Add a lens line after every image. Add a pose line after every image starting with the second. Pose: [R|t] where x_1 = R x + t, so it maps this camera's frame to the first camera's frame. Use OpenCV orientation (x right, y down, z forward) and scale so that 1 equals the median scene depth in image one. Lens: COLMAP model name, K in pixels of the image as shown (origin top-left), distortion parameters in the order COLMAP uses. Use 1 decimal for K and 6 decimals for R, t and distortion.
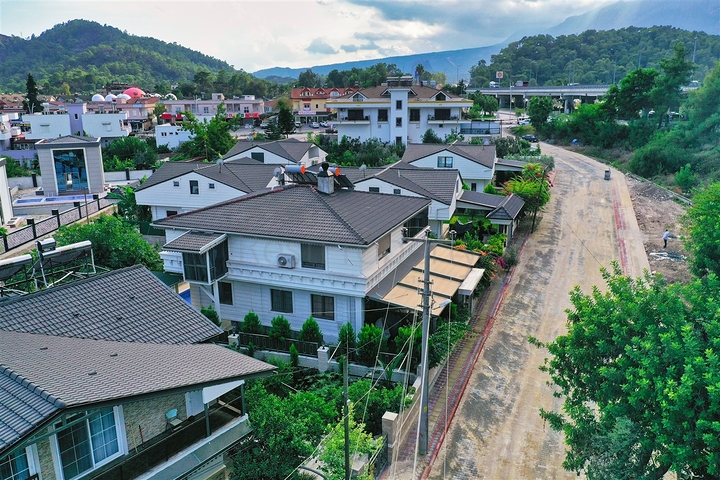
lens RADIAL K [[574.2, 0, 360.0], [0, 574.2, 240.0], [0, 0, 1]] dist [-0.000893, 0.003096]
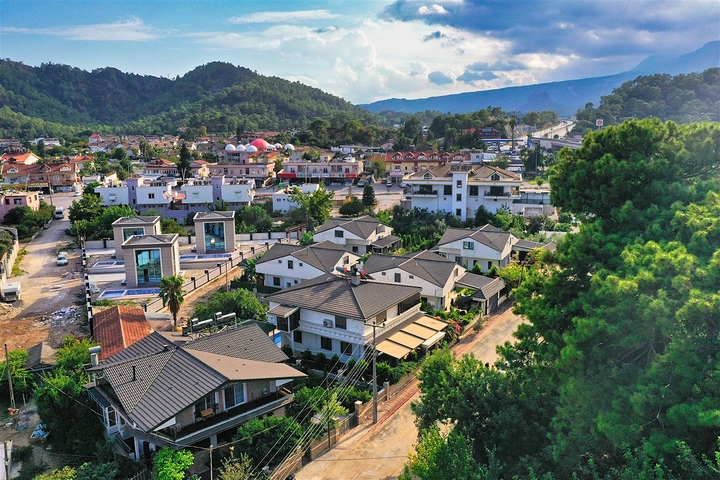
lens RADIAL K [[574.2, 0, 360.0], [0, 574.2, 240.0], [0, 0, 1]] dist [-0.000893, 0.003096]
pose [[0.981050, 0.040588, -0.189455, 0.128489], [-0.049745, 0.997800, -0.043830, -0.063558], [0.187259, 0.052424, 0.980911, -0.342797]]
